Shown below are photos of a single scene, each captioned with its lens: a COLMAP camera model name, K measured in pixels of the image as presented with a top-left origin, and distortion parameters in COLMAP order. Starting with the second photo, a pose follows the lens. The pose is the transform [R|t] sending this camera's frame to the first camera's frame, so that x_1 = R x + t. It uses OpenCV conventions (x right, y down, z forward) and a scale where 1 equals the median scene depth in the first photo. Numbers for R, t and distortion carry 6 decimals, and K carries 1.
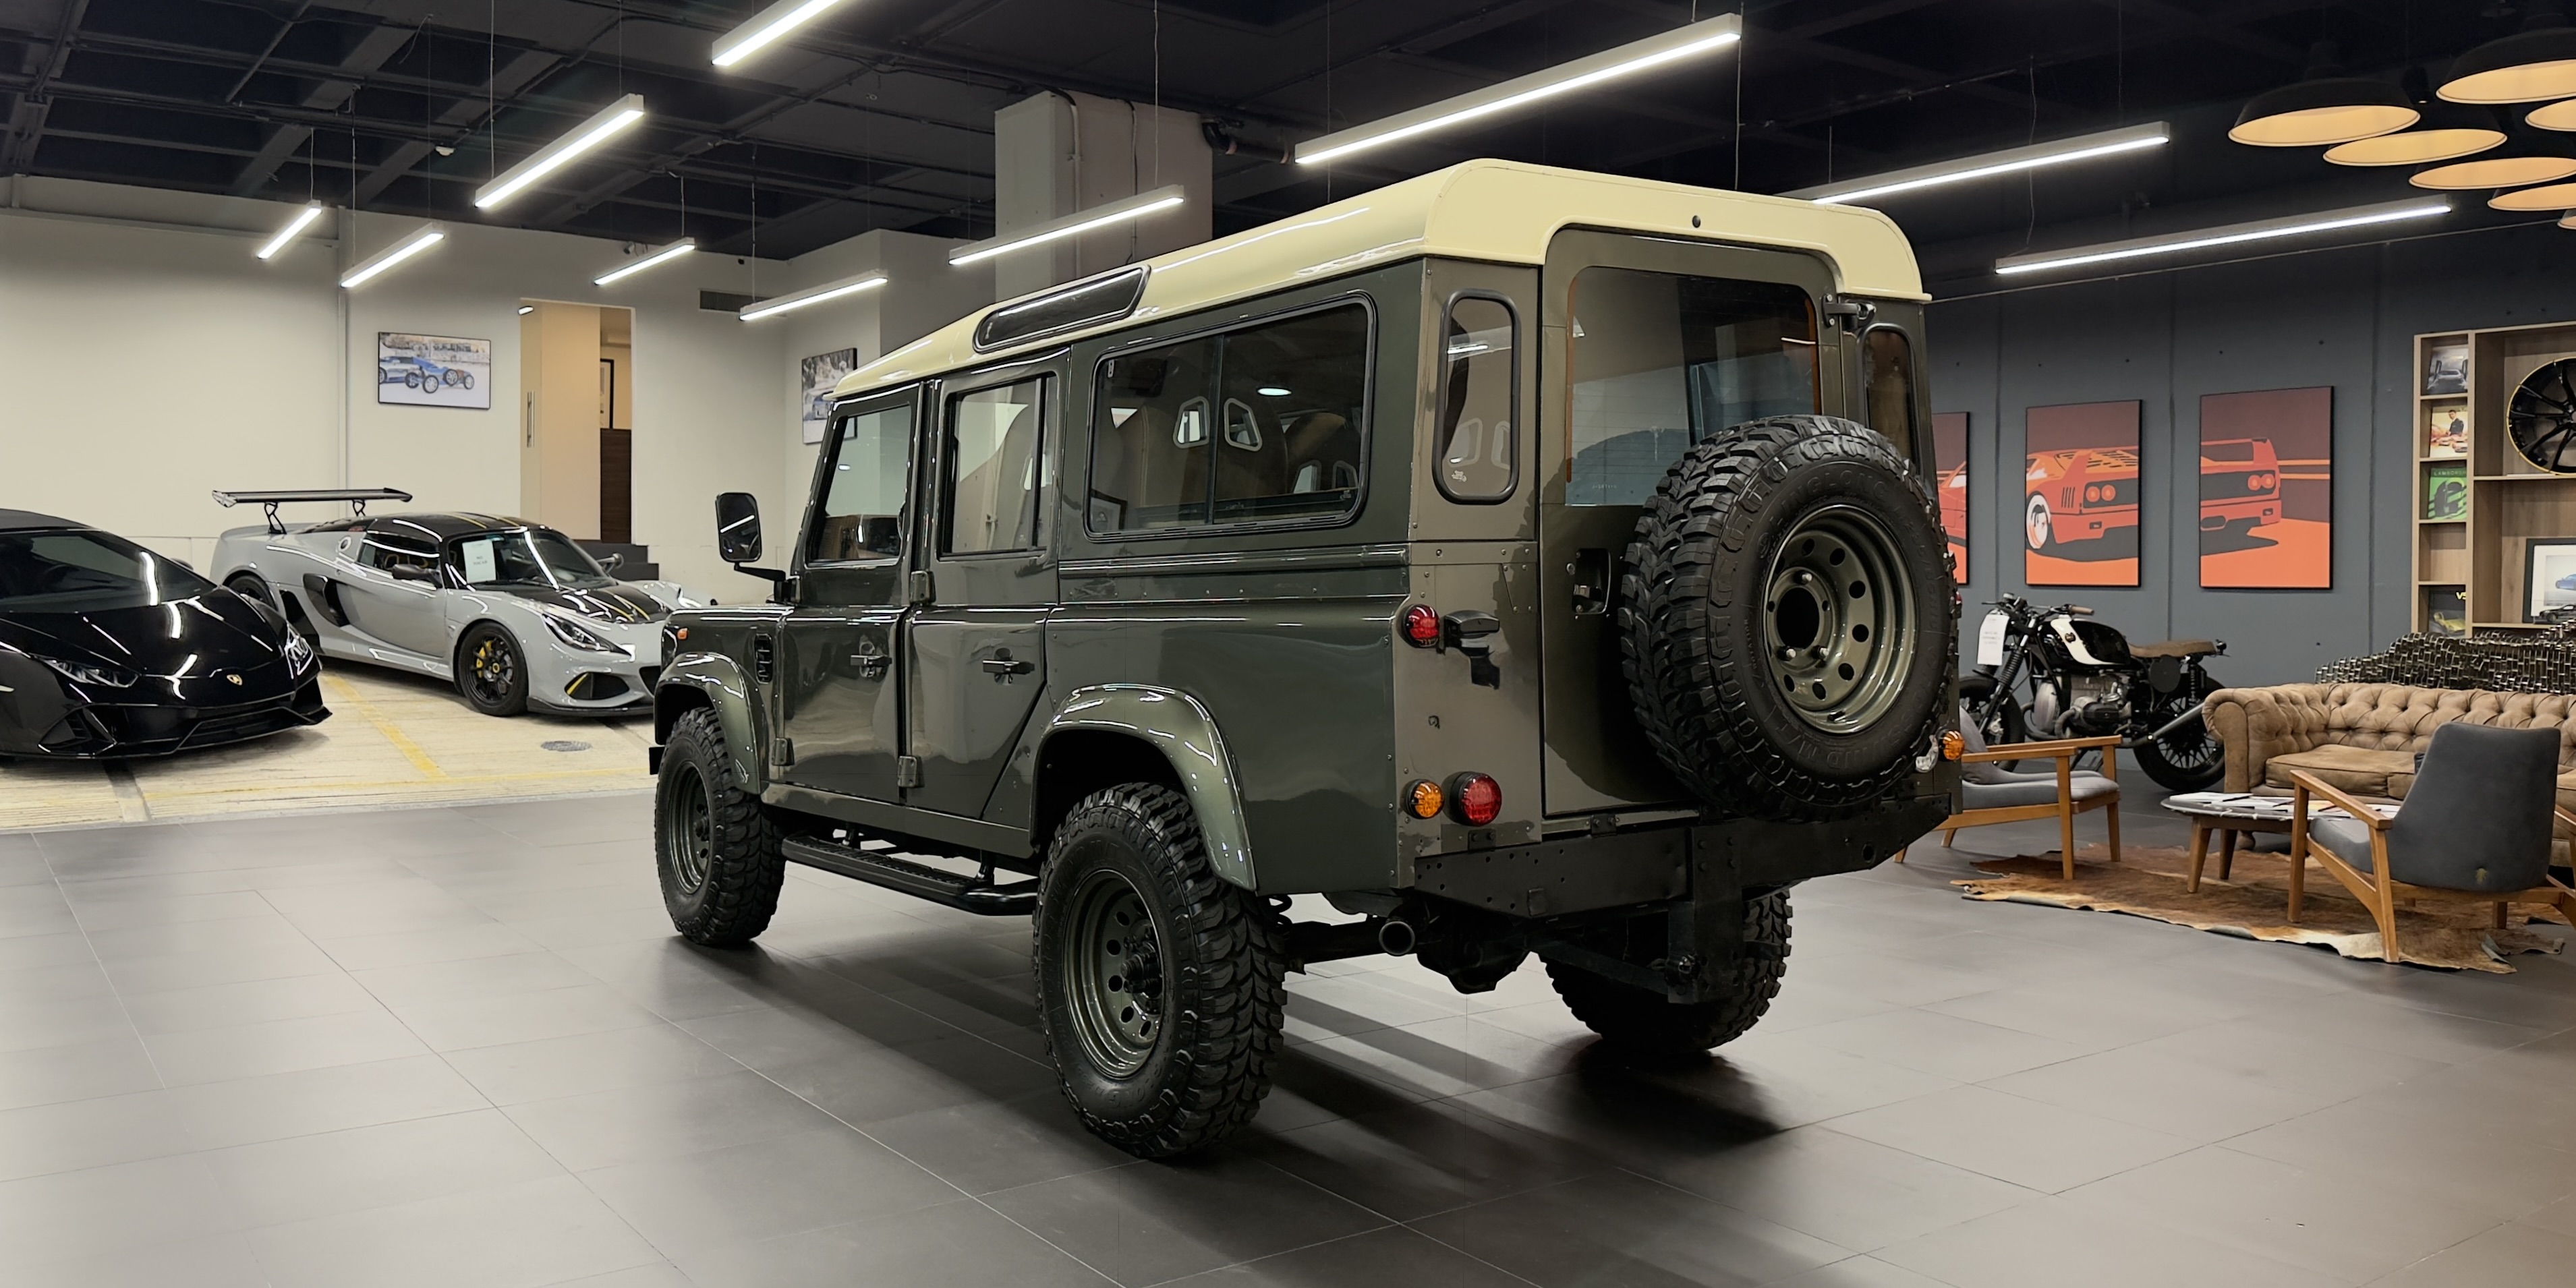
lens RADIAL K [[1891.0, 0, 1329.3], [0, 1891.0, 648.4], [0, 0, 1]] dist [0.108692, -0.197635]
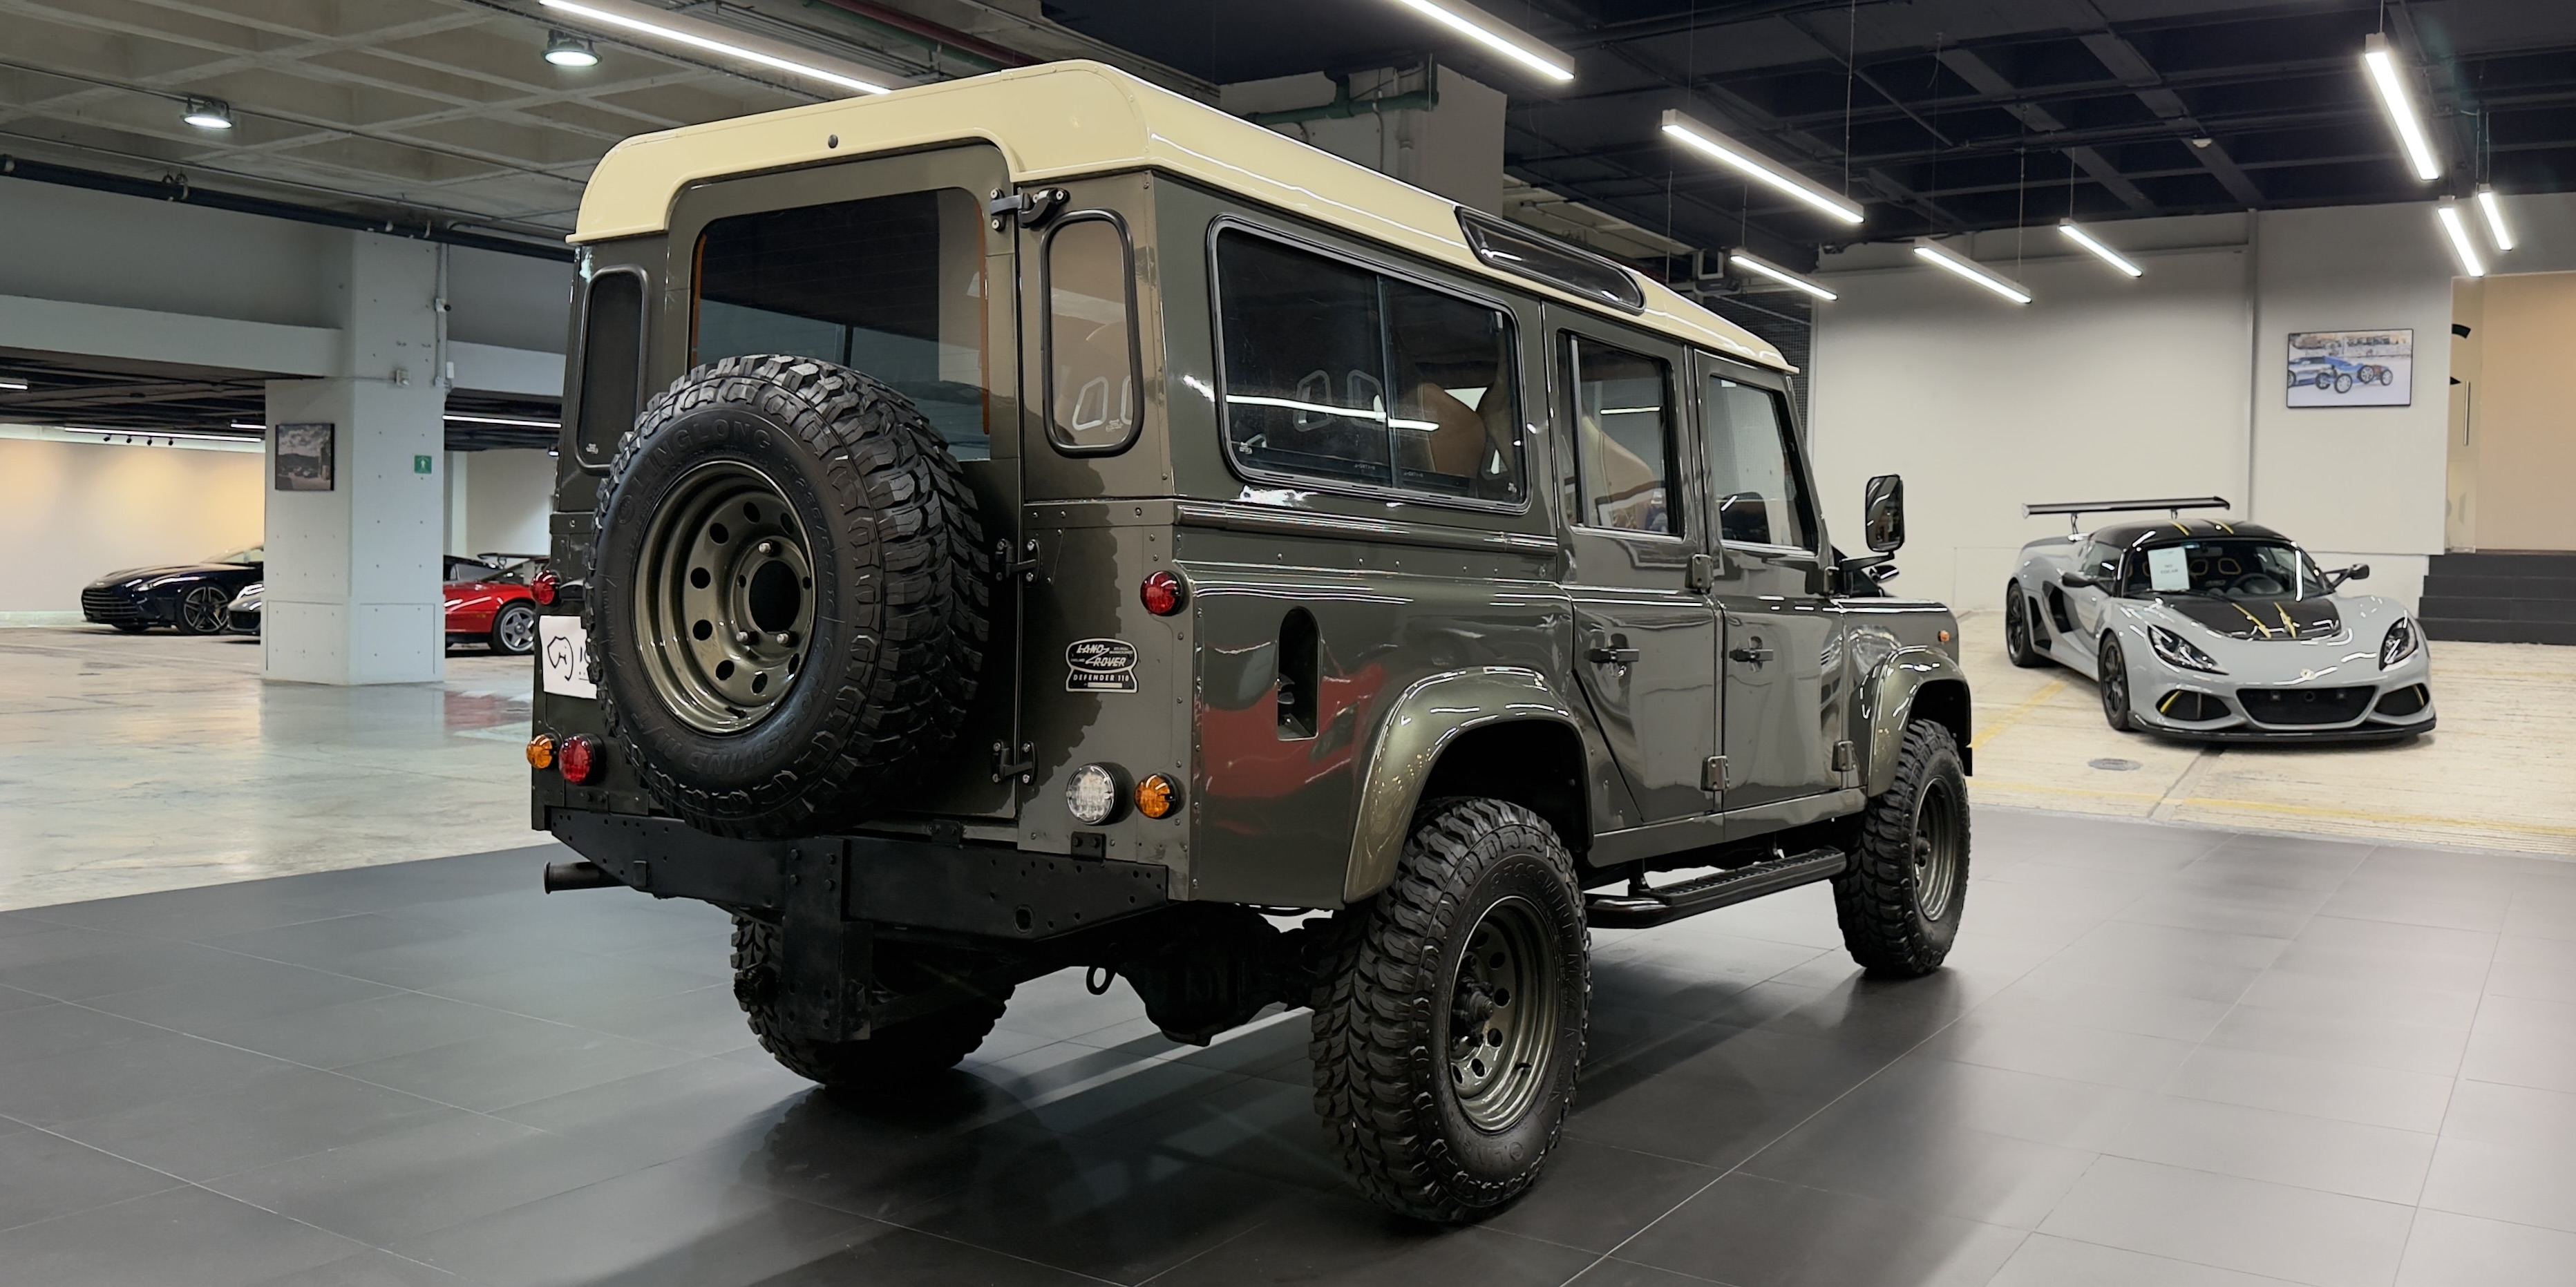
lens RADIAL K [[1937.2, 0, 1288.0], [0, 1937.2, 643.5], [0, 0, 1]] dist [0.121245, -0.237346]
pose [[0.410485, 0.038004, -0.911075, 0.346409], [-0.050576, 0.998542, 0.018865, -0.006983], [0.910464, 0.038335, 0.411808, 0.261150]]
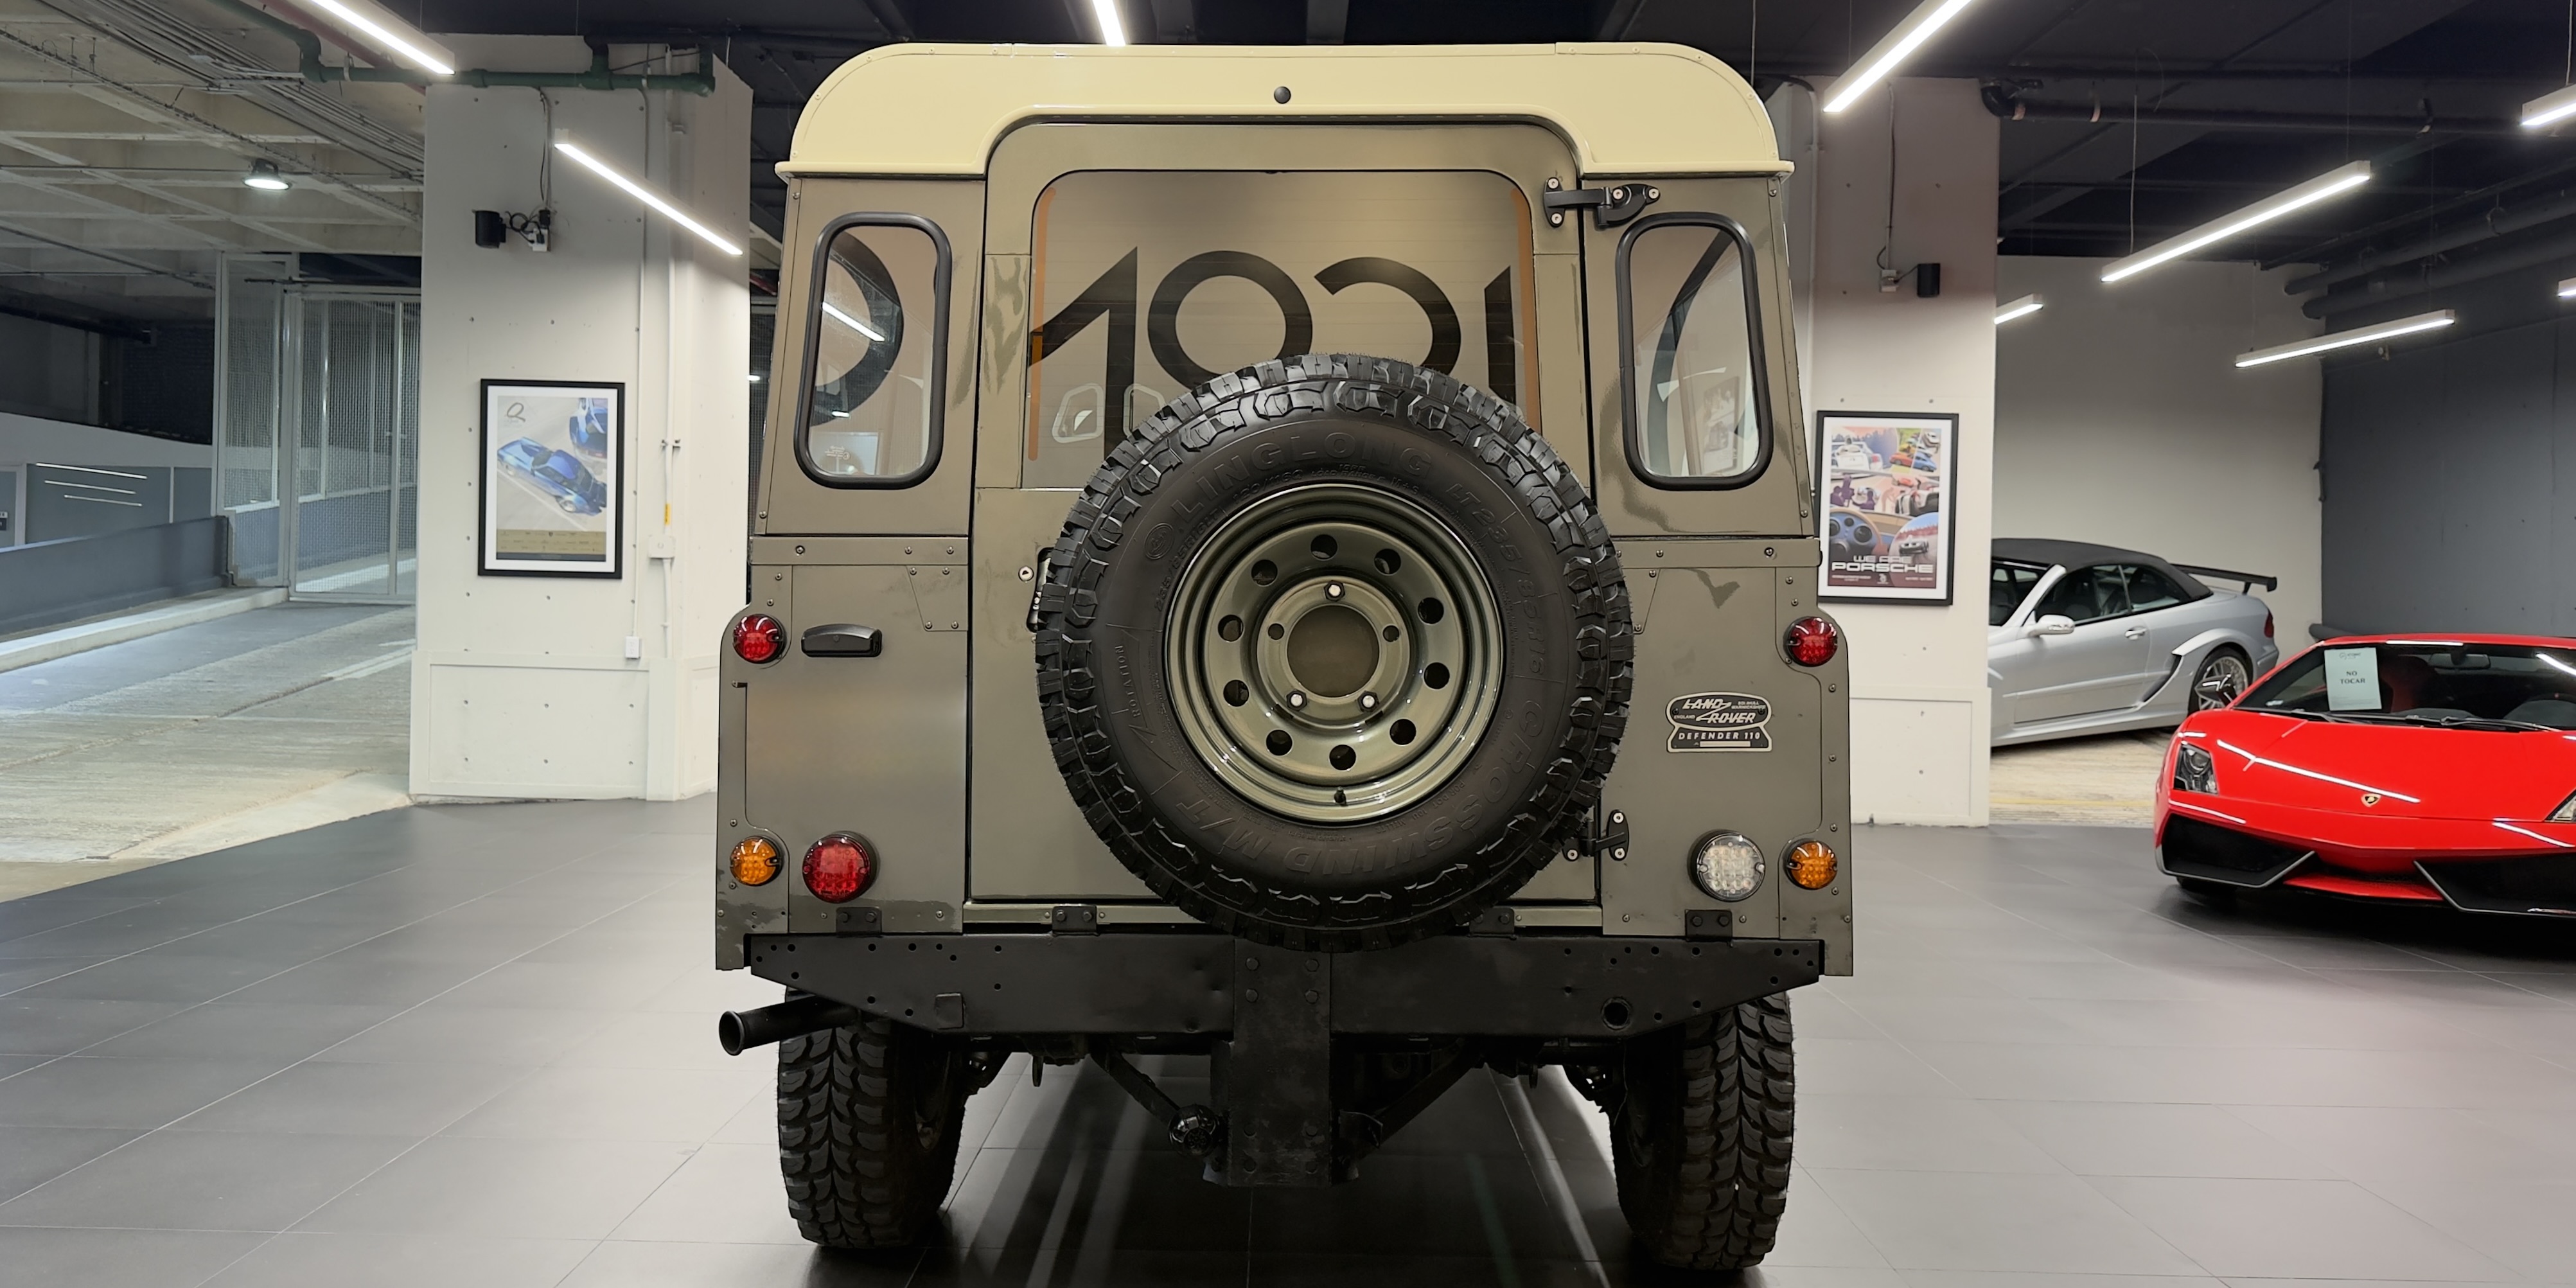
lens RADIAL K [[1836.5, 0, 1288.0], [0, 1836.5, 644.0], [0, 0, 1]] dist [0.166189, -0.357061]
pose [[0.822184, 0.027960, -0.568534, 0.187616], [-0.038505, 0.999237, -0.006543, -0.003922], [0.567918, 0.027271, 0.822633, 0.135732]]
